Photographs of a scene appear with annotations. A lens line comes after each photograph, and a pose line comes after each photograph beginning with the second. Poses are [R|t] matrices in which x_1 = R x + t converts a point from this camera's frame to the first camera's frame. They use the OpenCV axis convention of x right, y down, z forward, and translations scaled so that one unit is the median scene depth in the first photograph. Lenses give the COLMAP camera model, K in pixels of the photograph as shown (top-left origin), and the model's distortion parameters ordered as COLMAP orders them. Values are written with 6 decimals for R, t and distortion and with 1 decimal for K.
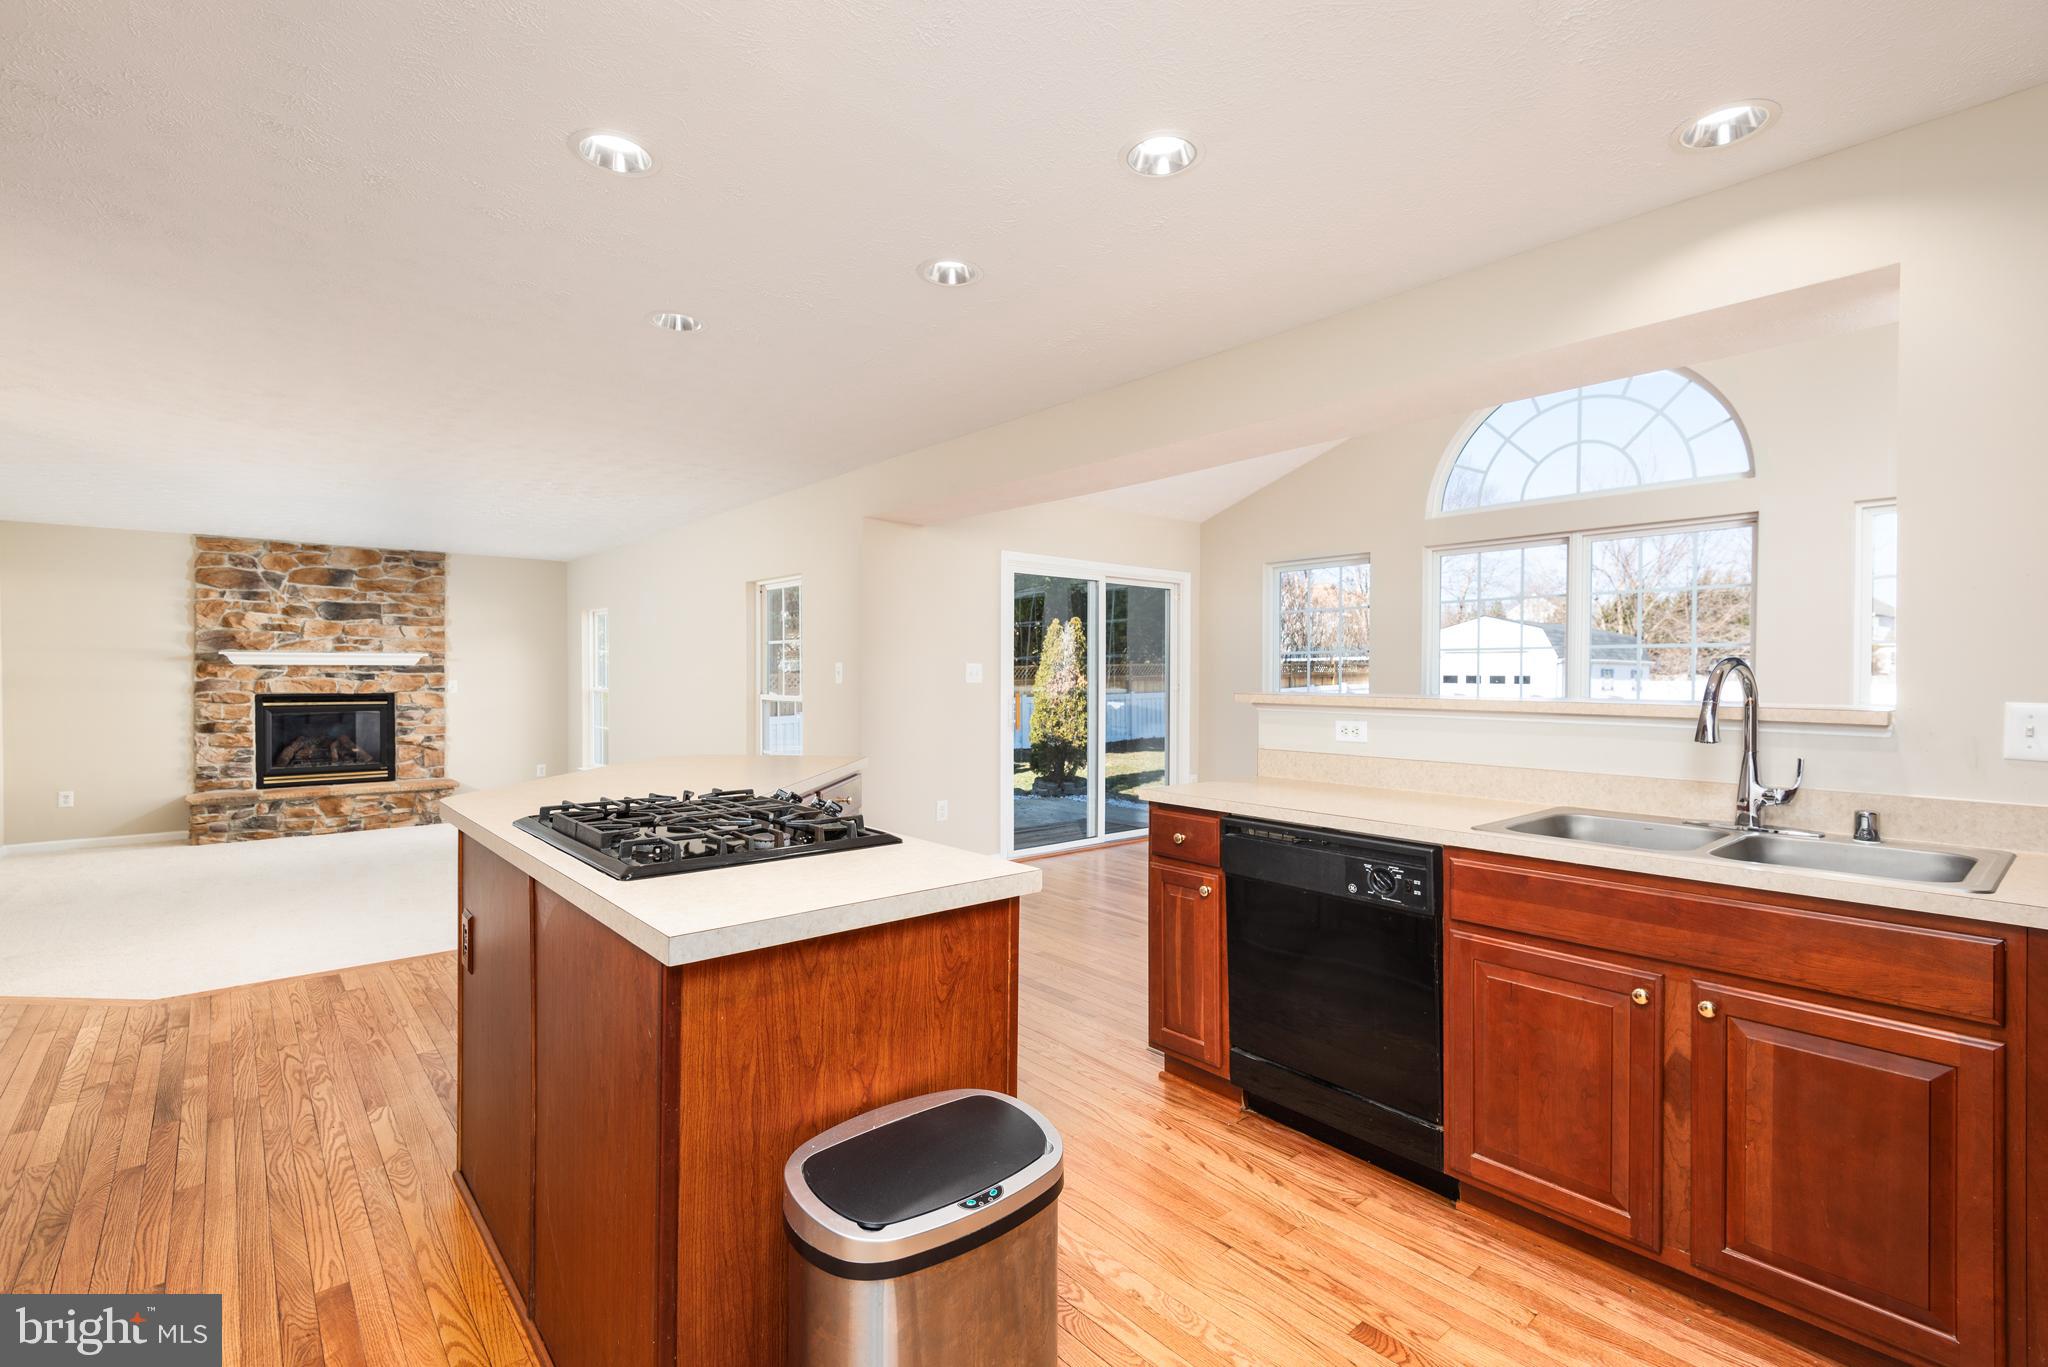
lens RADIAL K [[922.3, 0, 1020.9], [0, 922.3, 682.7], [0, 0, 1]] dist [0.011621, -0.001352]
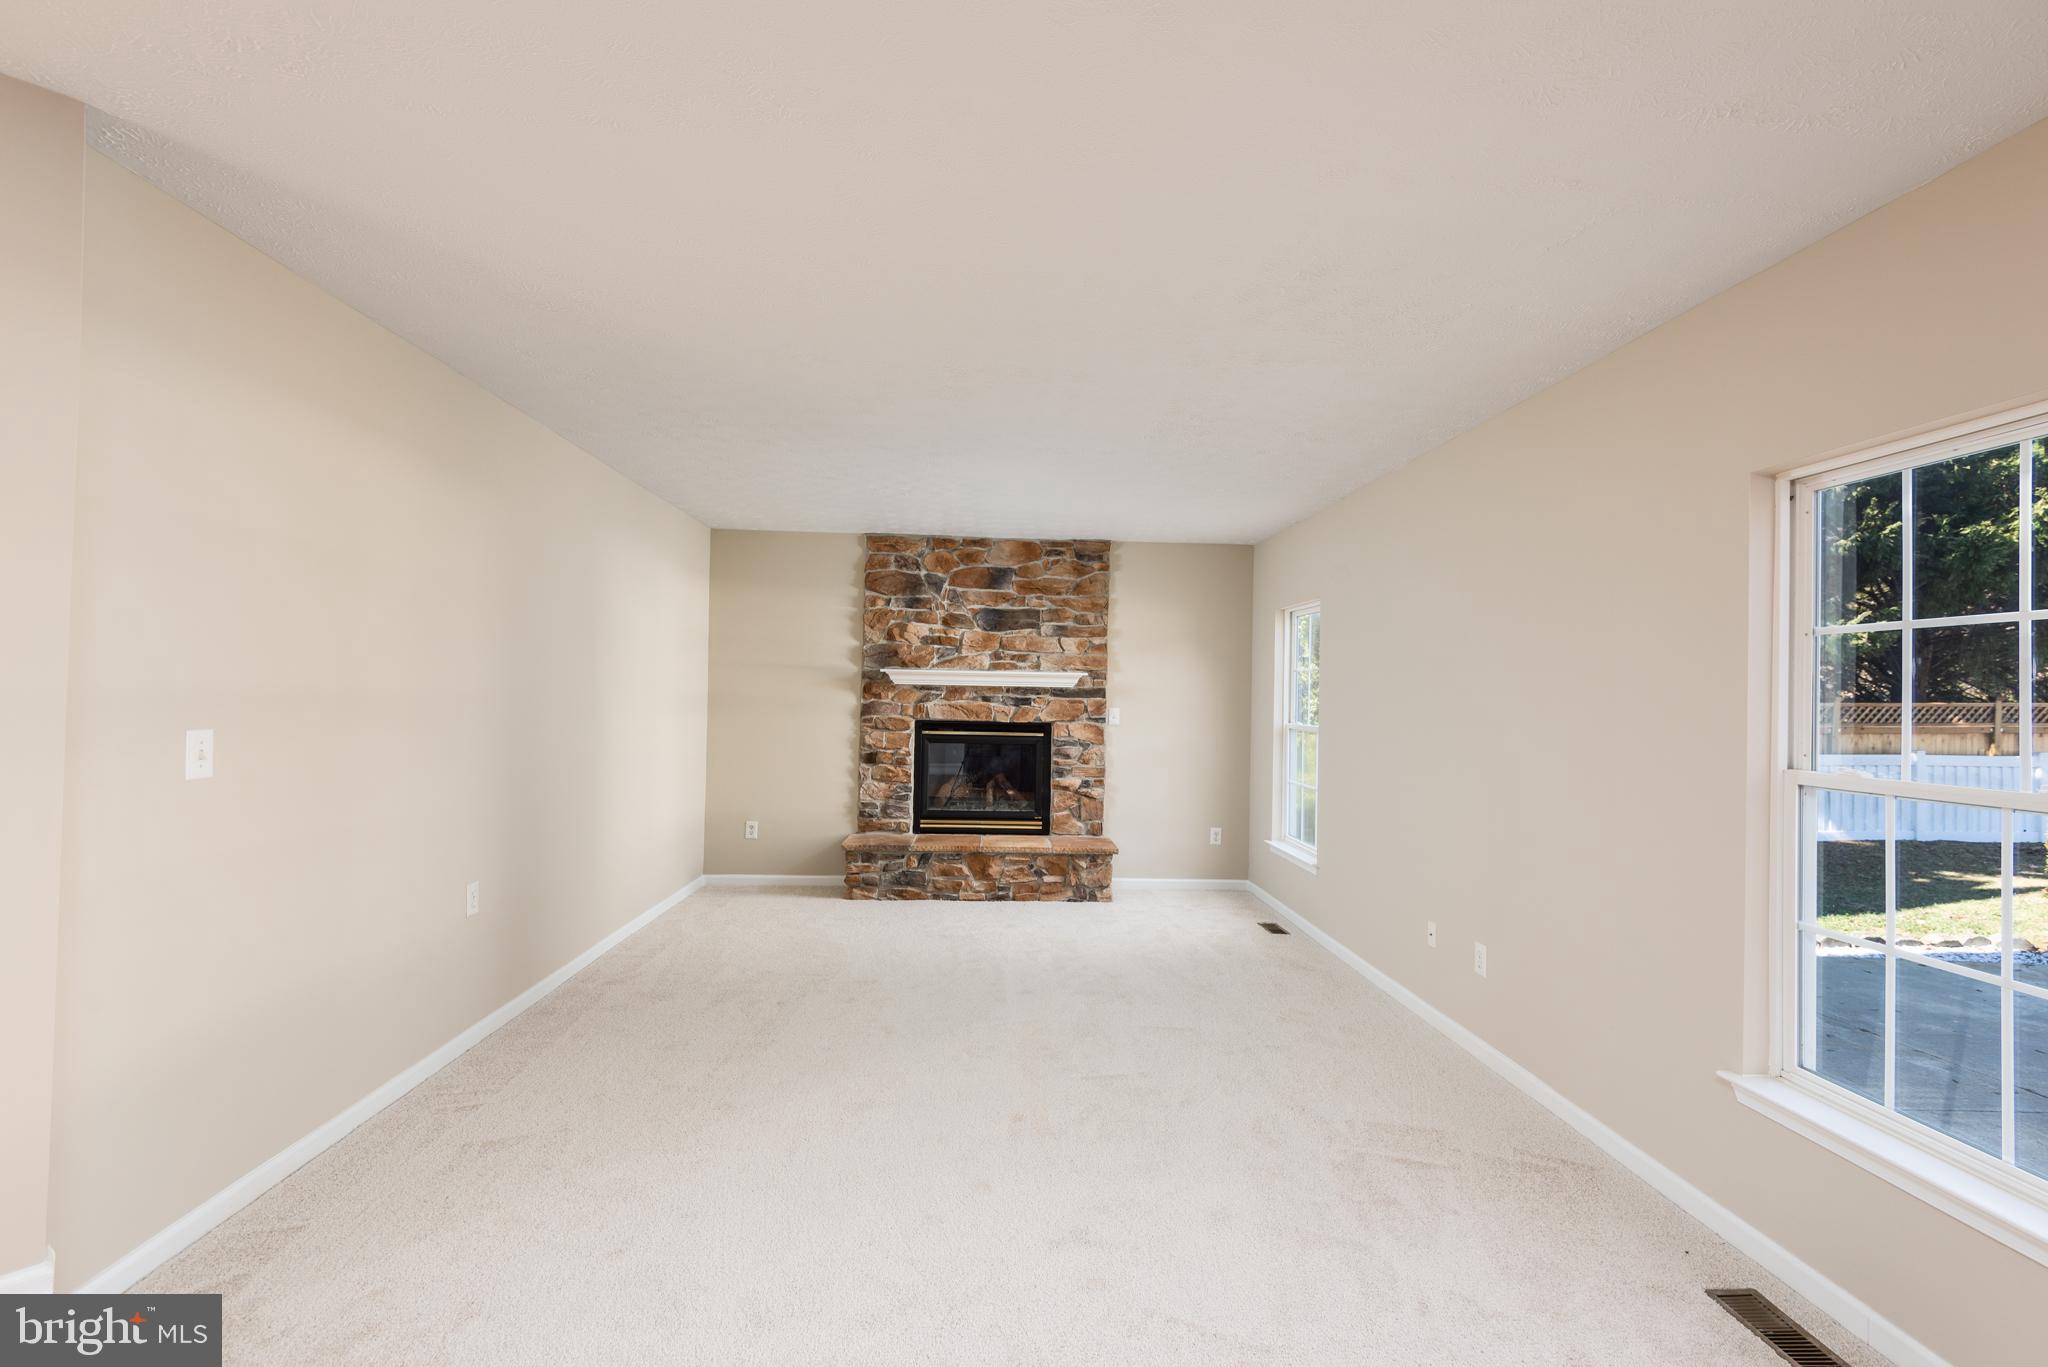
lens RADIAL K [[922.3, 0, 1022.4], [0, 922.3, 688.5], [0, 0, 1]] dist [0.011621, -0.001352]
pose [[0.792755, 0.008015, -0.609488, -0.229839], [-0.025473, 0.999476, -0.019990, -0.001907], [0.609008, 0.031372, 0.792543, 0.382243]]
